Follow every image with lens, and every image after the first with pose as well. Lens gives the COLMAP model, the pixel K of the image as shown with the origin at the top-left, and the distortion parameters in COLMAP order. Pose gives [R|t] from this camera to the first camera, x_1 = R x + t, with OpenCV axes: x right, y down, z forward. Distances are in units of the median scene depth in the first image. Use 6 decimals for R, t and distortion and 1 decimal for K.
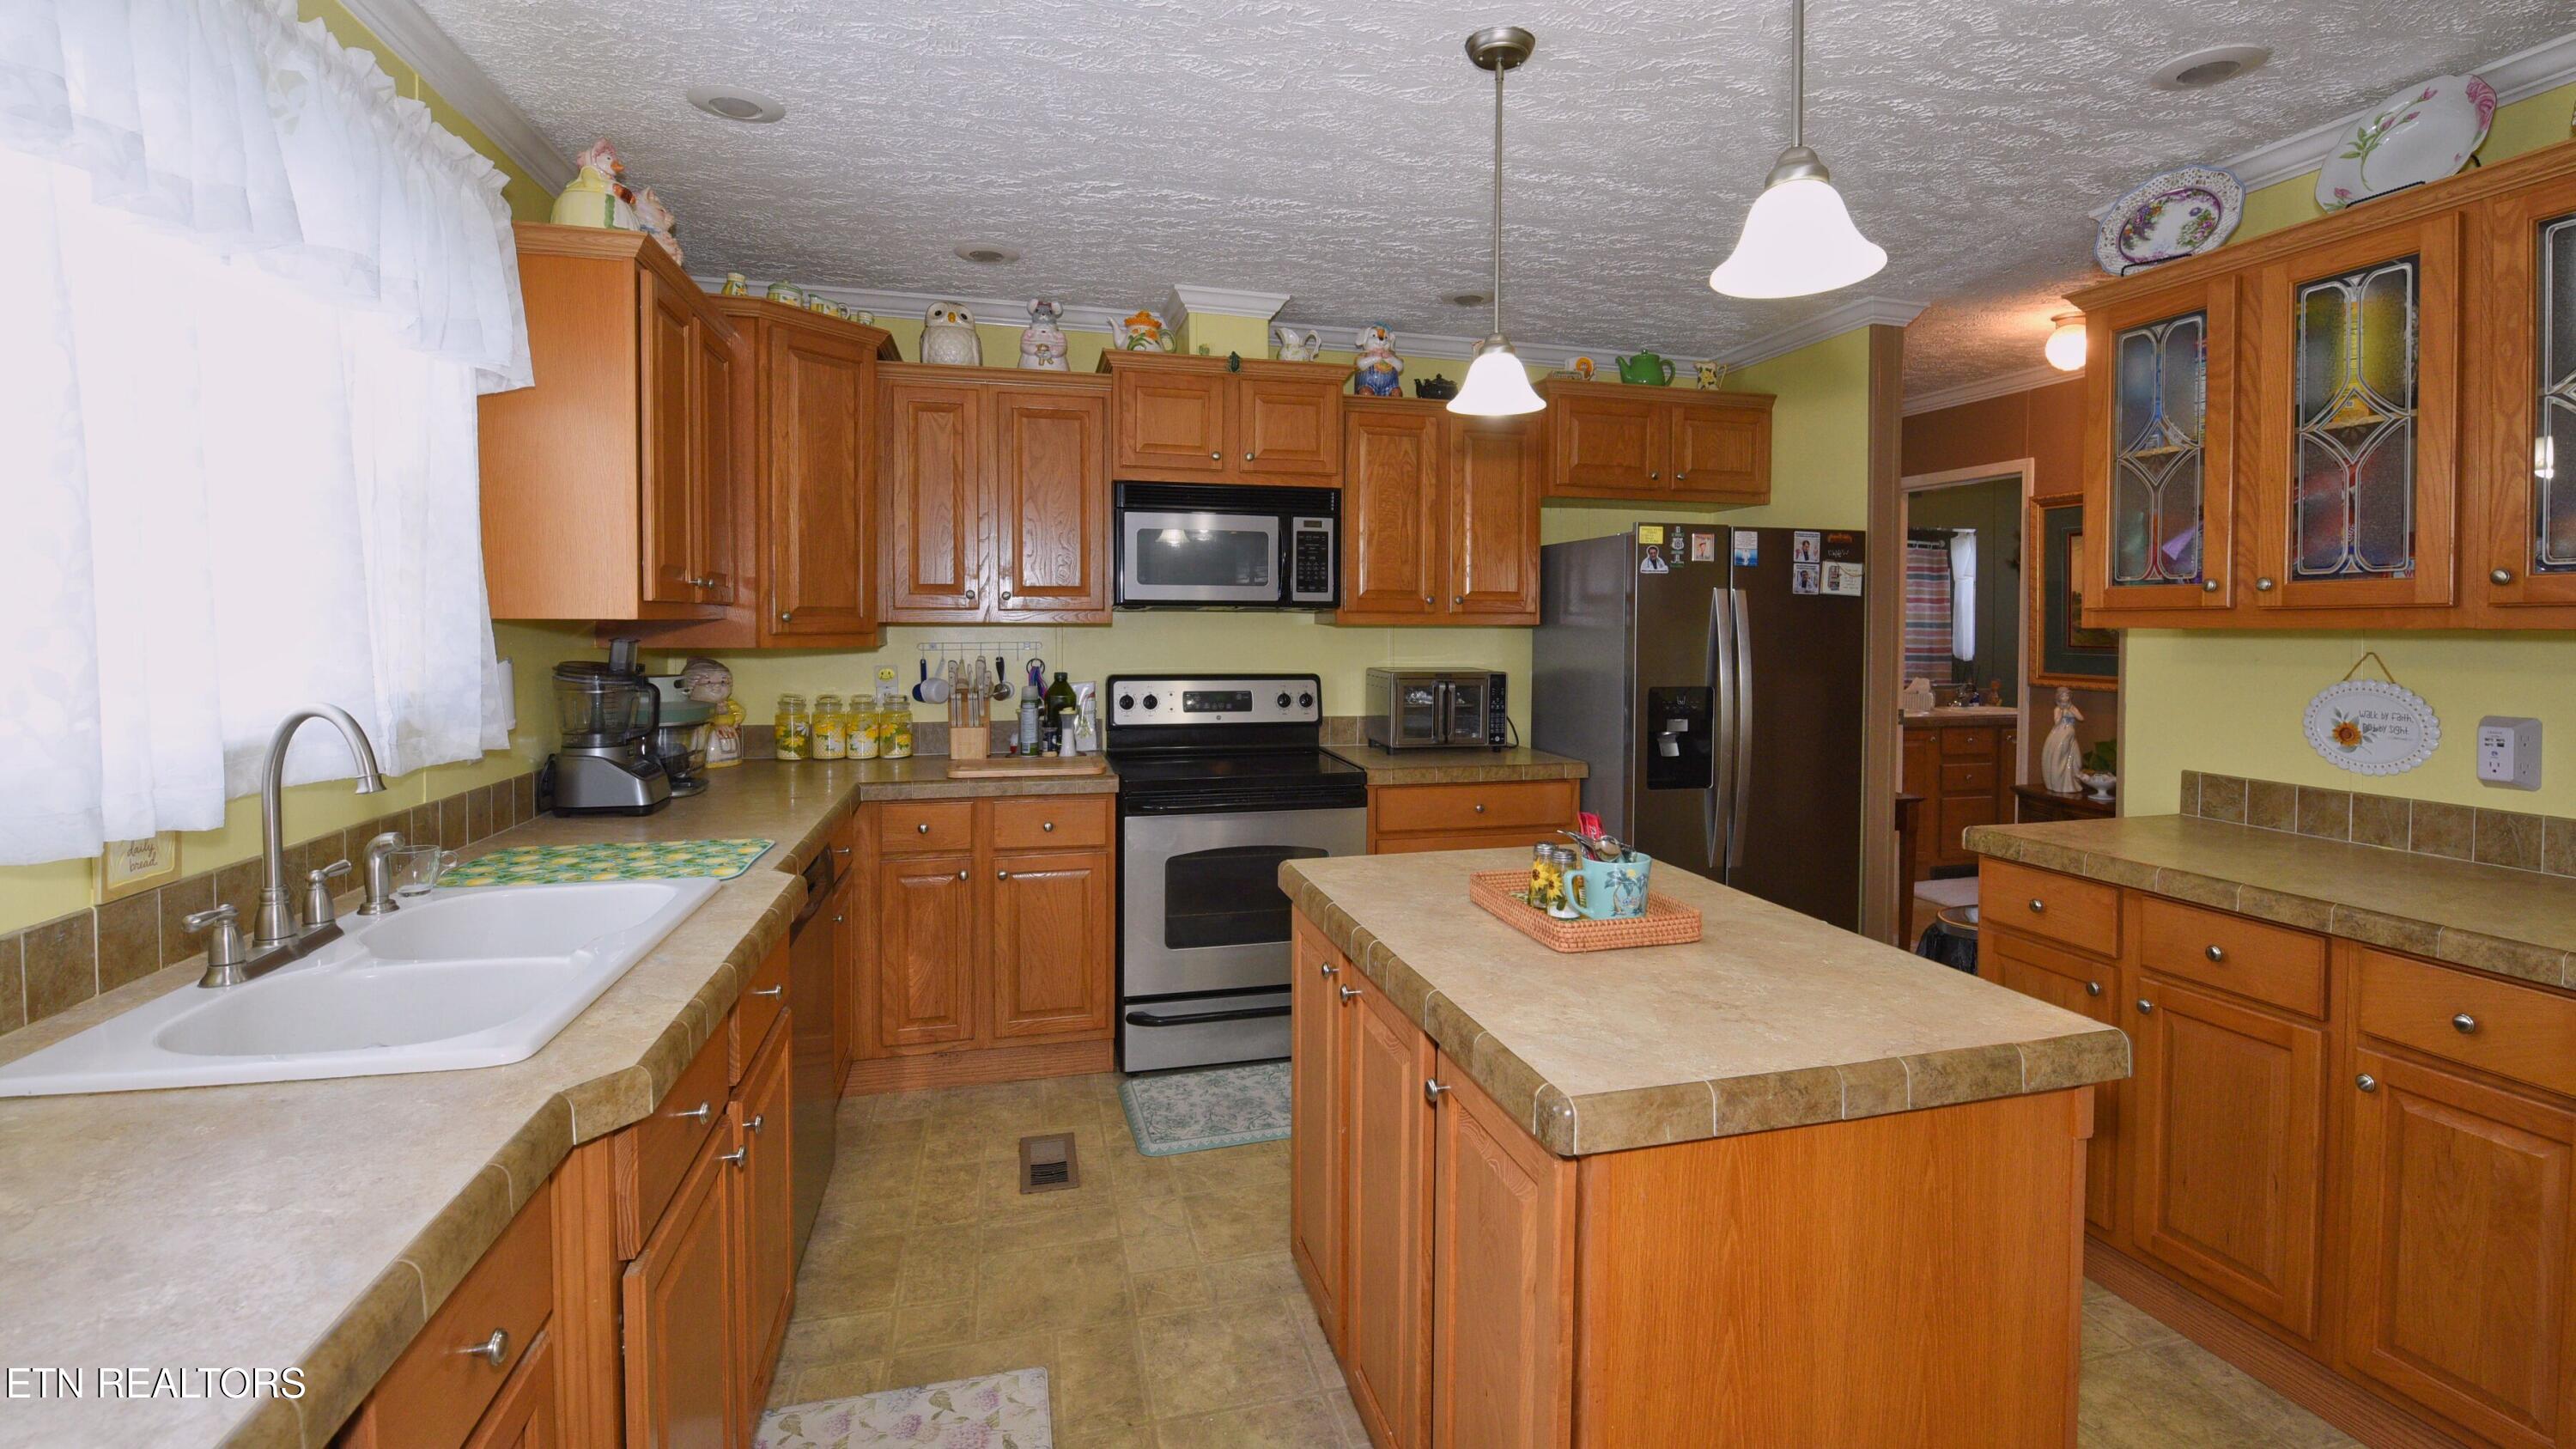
lens RADIAL K [[1118.1, 0, 1284.4], [0, 1118.1, 651.0], [0, 0, 1]] dist [-0.006736, -0.007552]
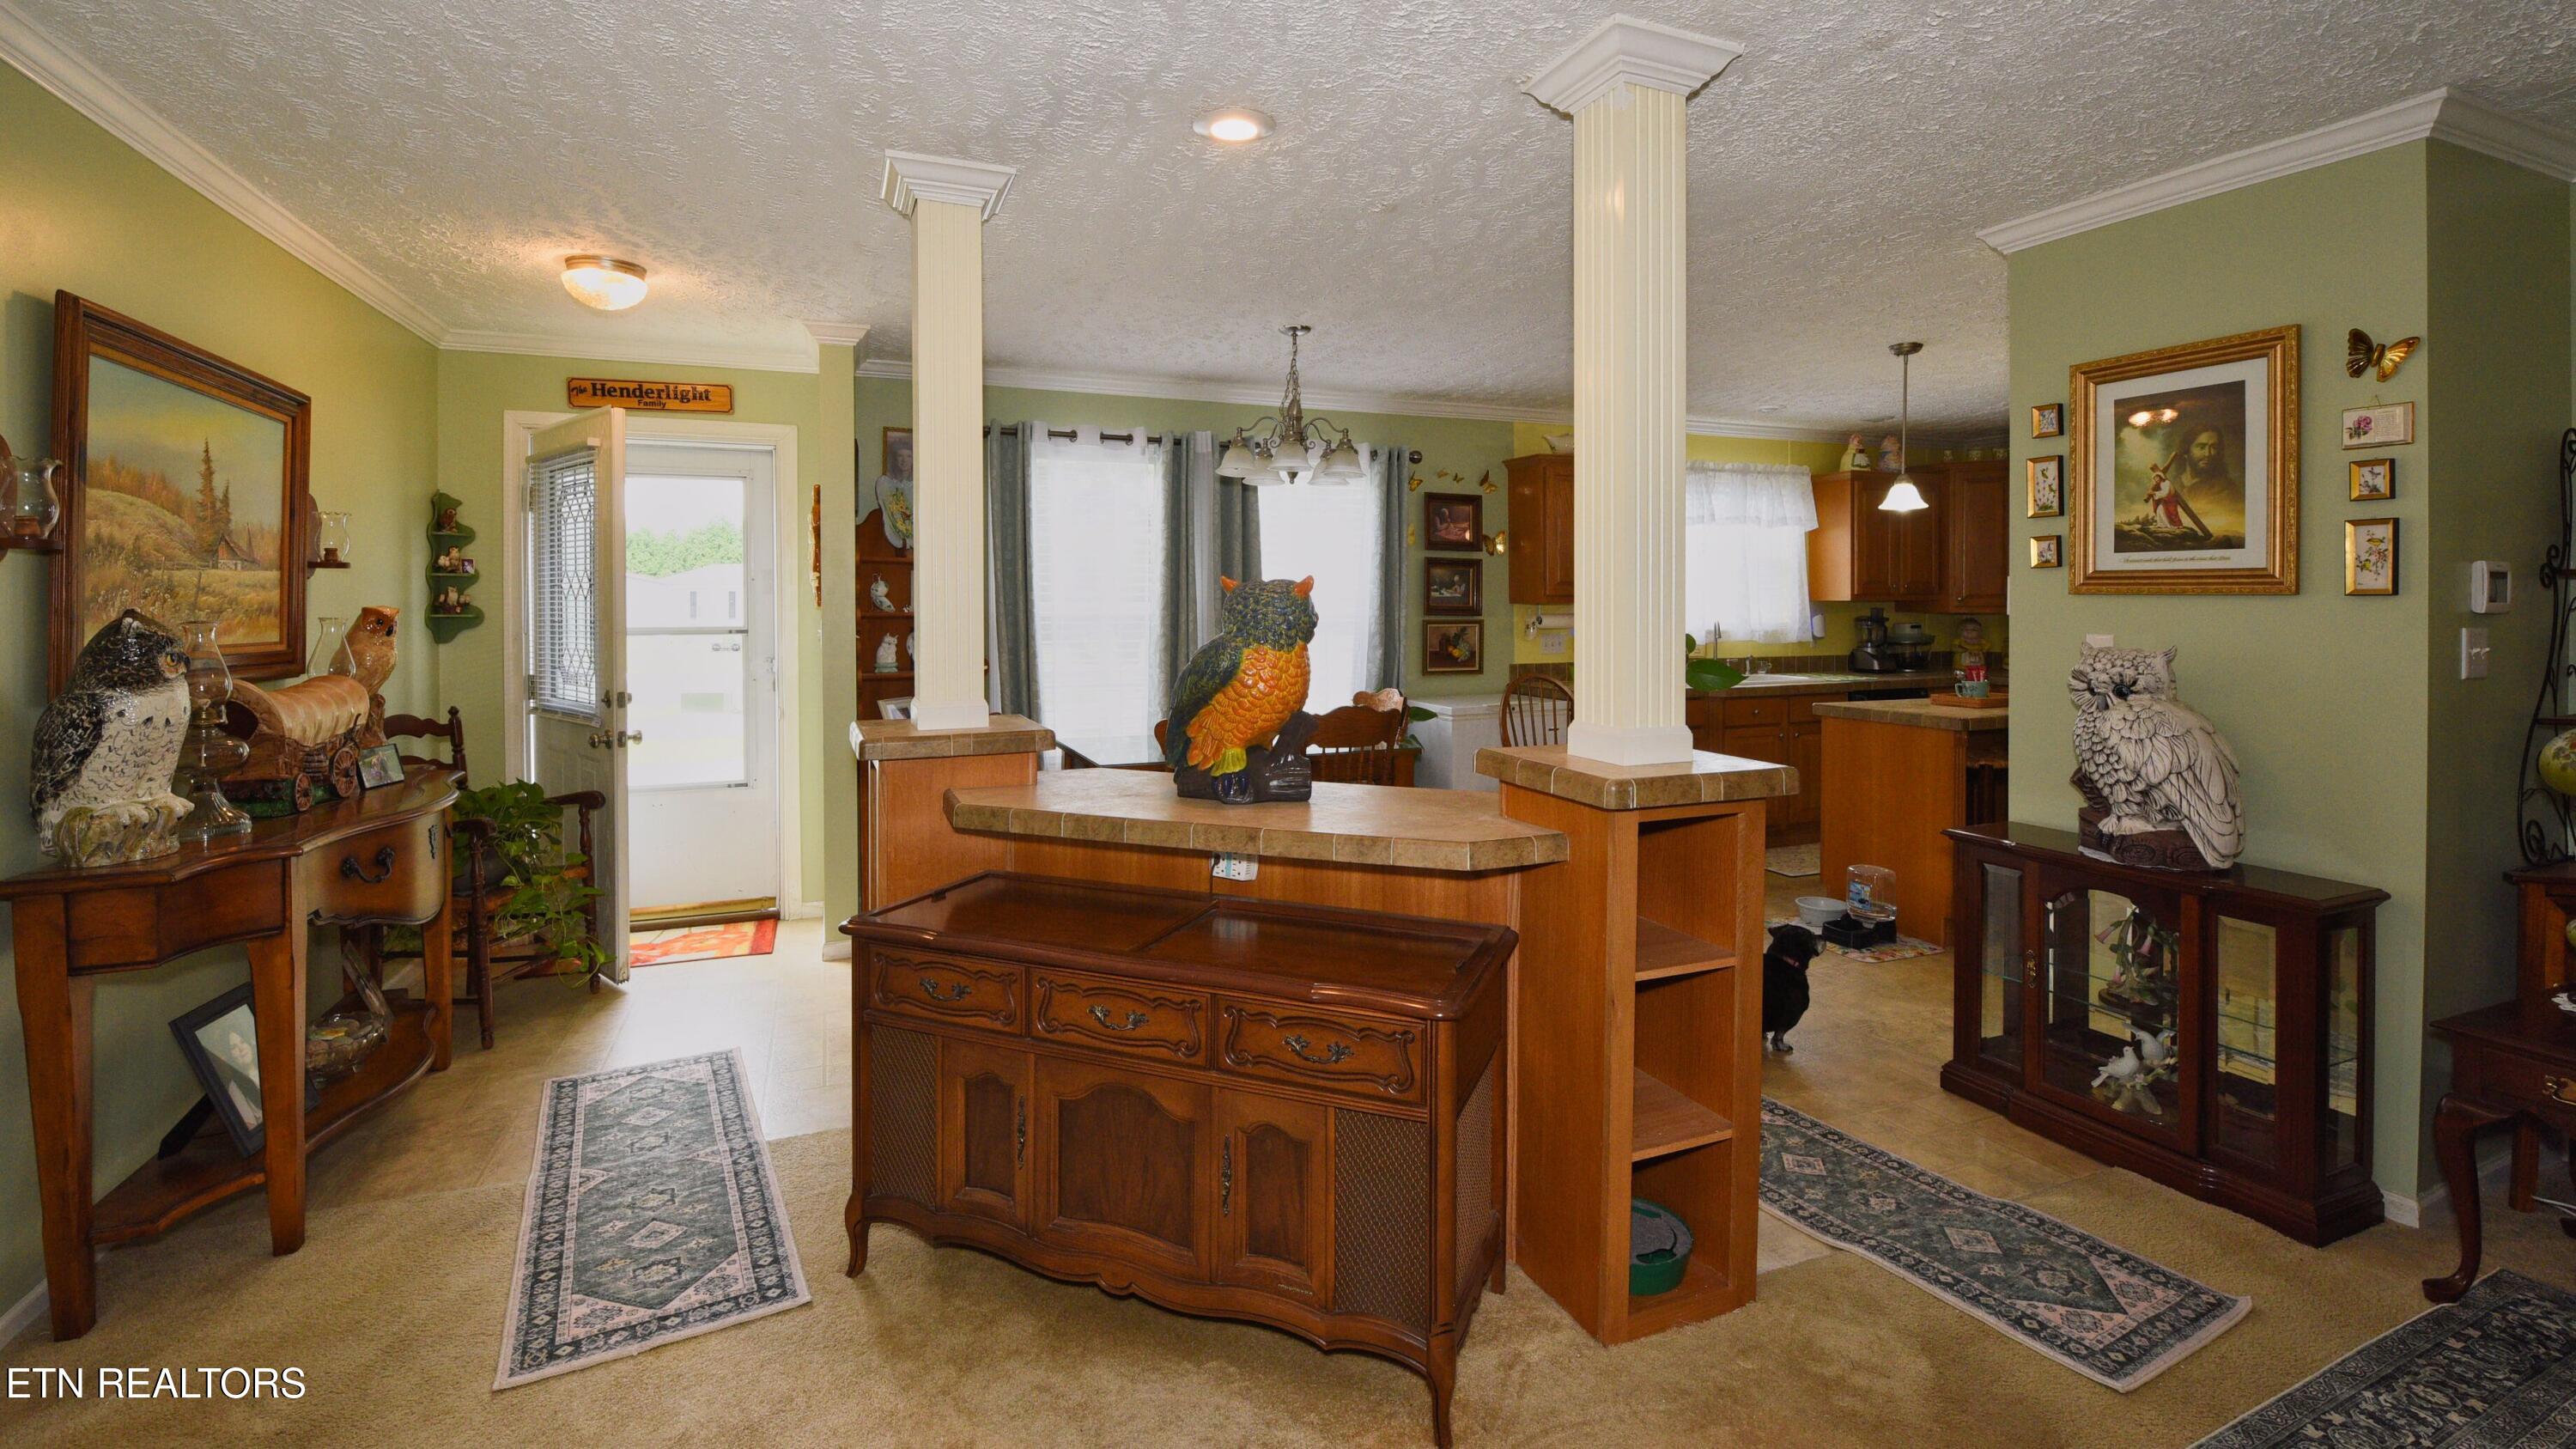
lens RADIAL K [[1118.1, 0, 1279.0], [0, 1118.1, 608.4], [0, 0, 1]] dist [-0.006736, -0.007552]
pose [[0.112520, 0.002815, -0.993645, 1.454853], [-0.023375, 0.999727, 0.000185, 0.017377], [0.993374, 0.023206, 0.112555, -0.552976]]
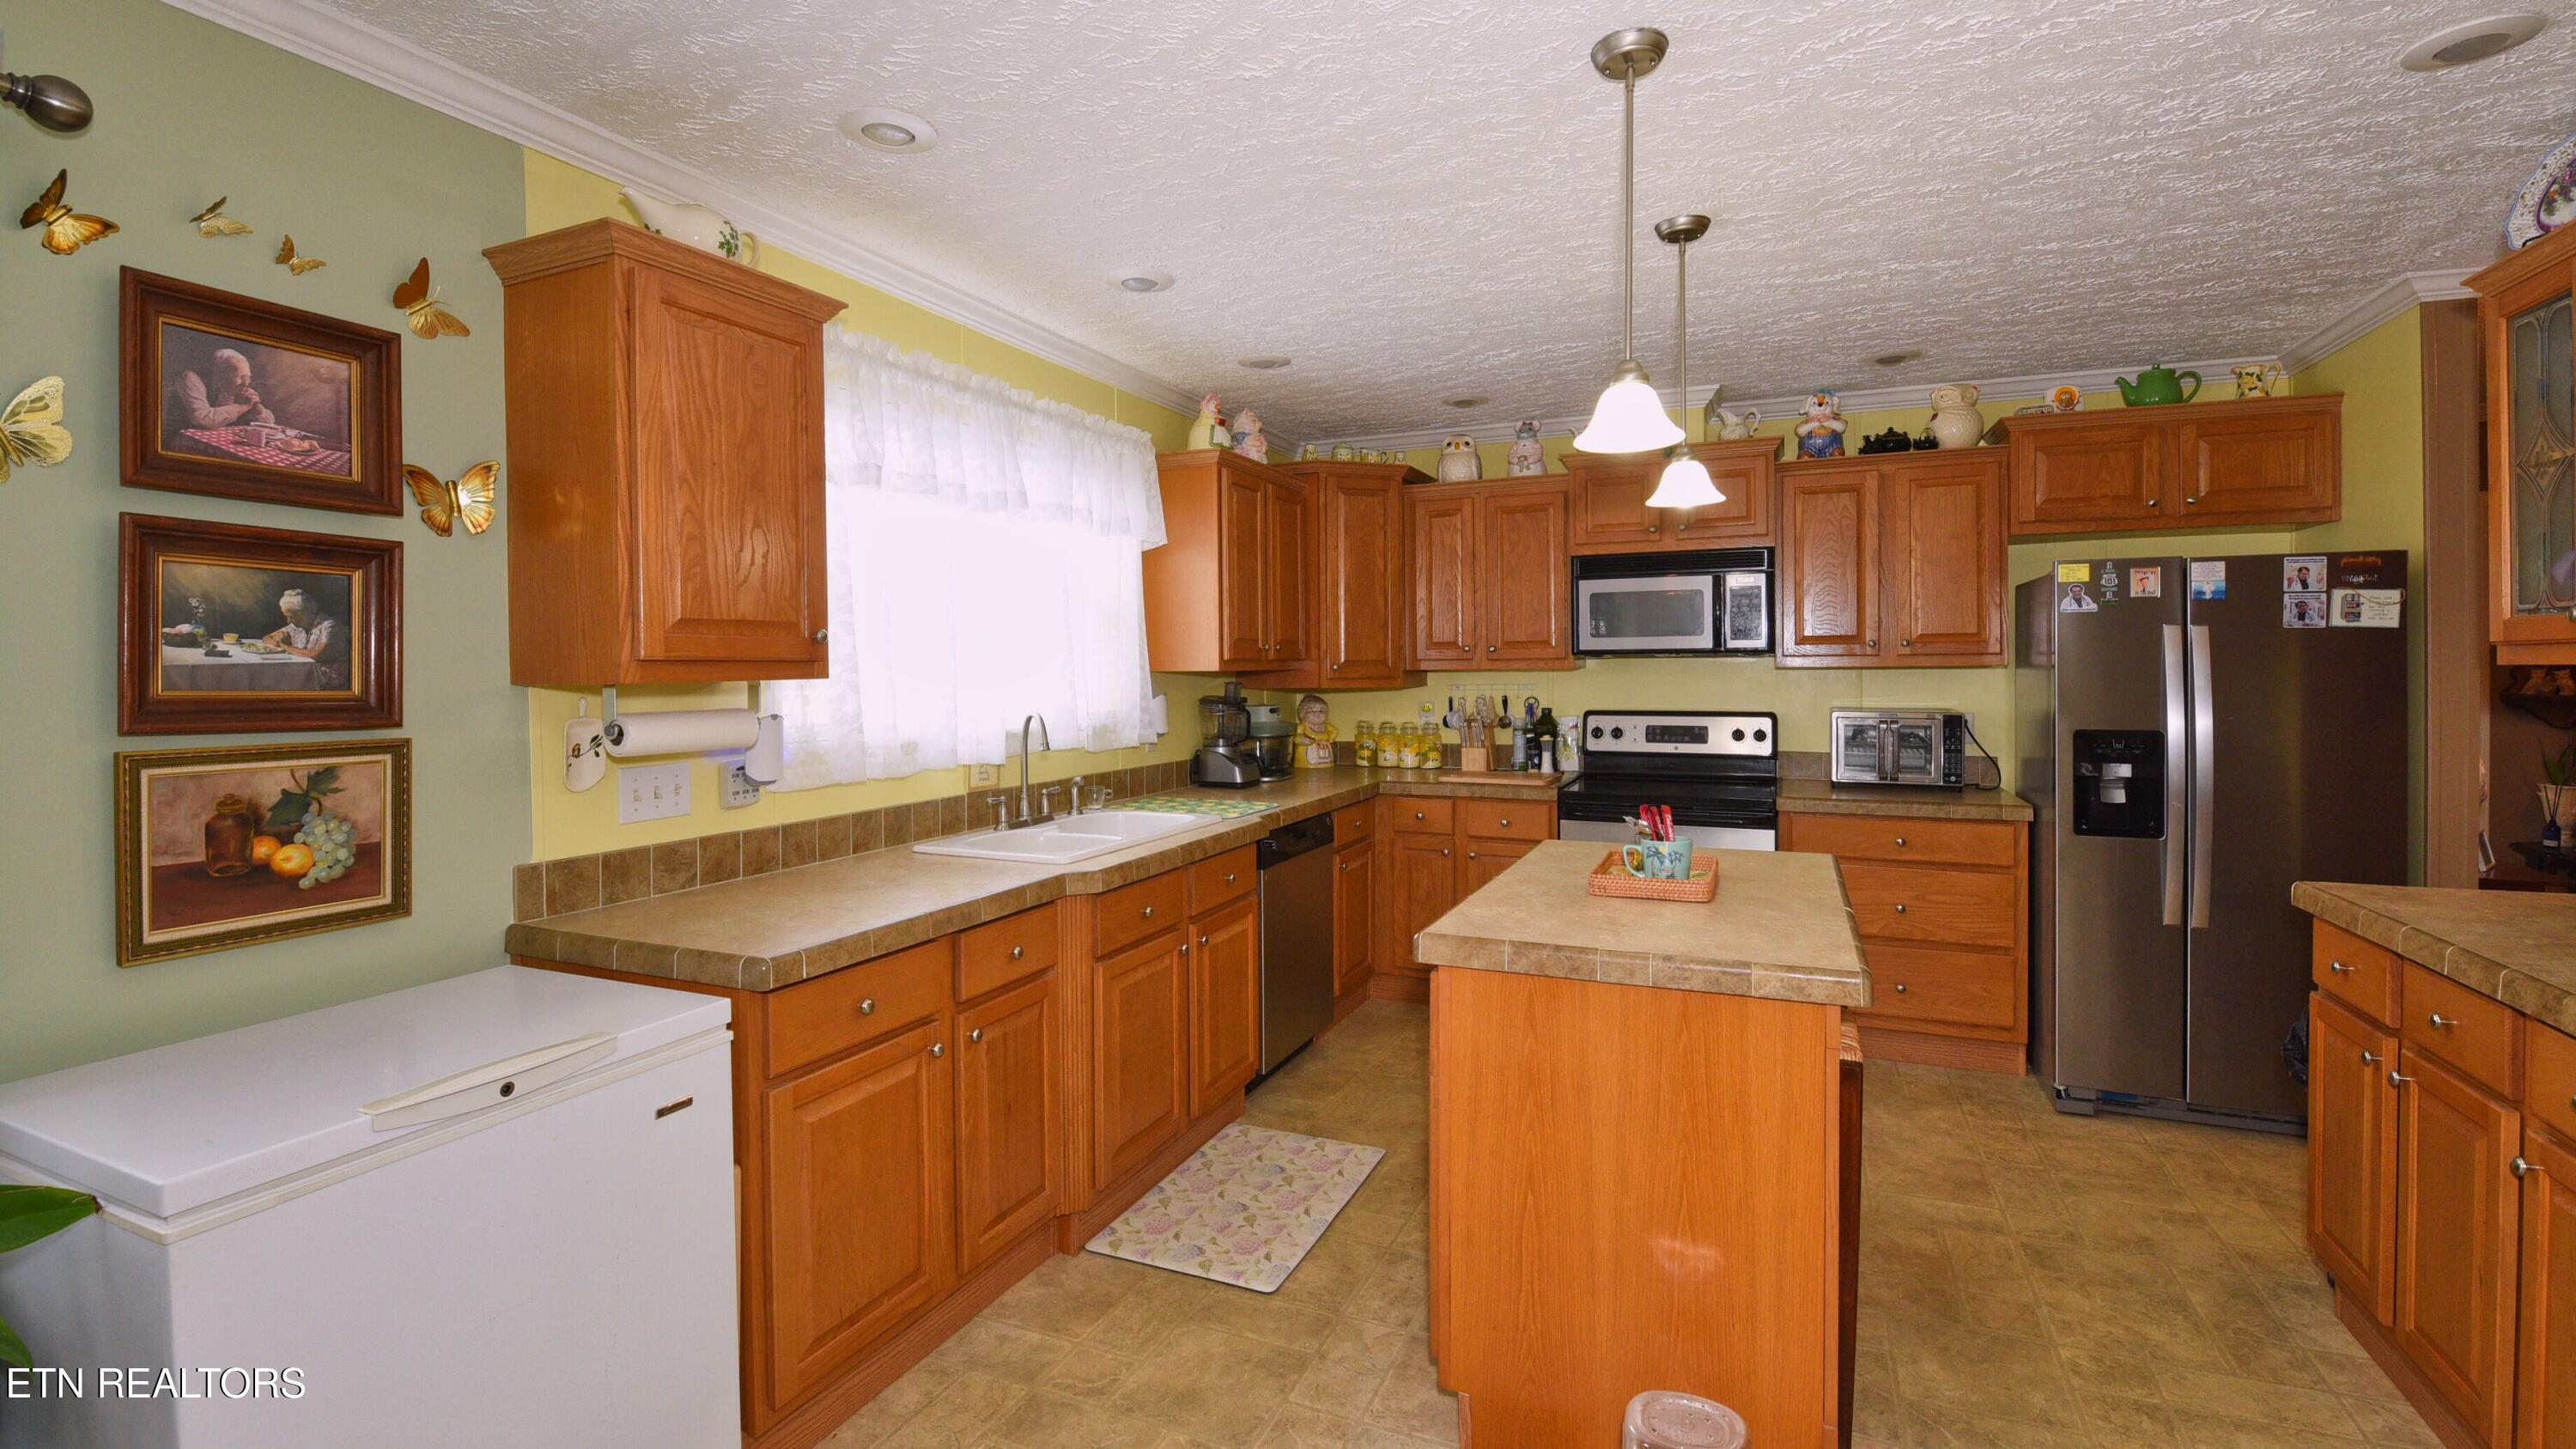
lens RADIAL K [[1118.1, 0, 1297.3], [0, 1118.1, 676.6], [0, 0, 1]] dist [-0.006736, -0.007552]
pose [[0.775926, -0.005993, -0.630795, 0.405646], [-0.004253, 0.999882, -0.014730, 0.003805], [0.630809, 0.014112, 0.775810, -0.177206]]
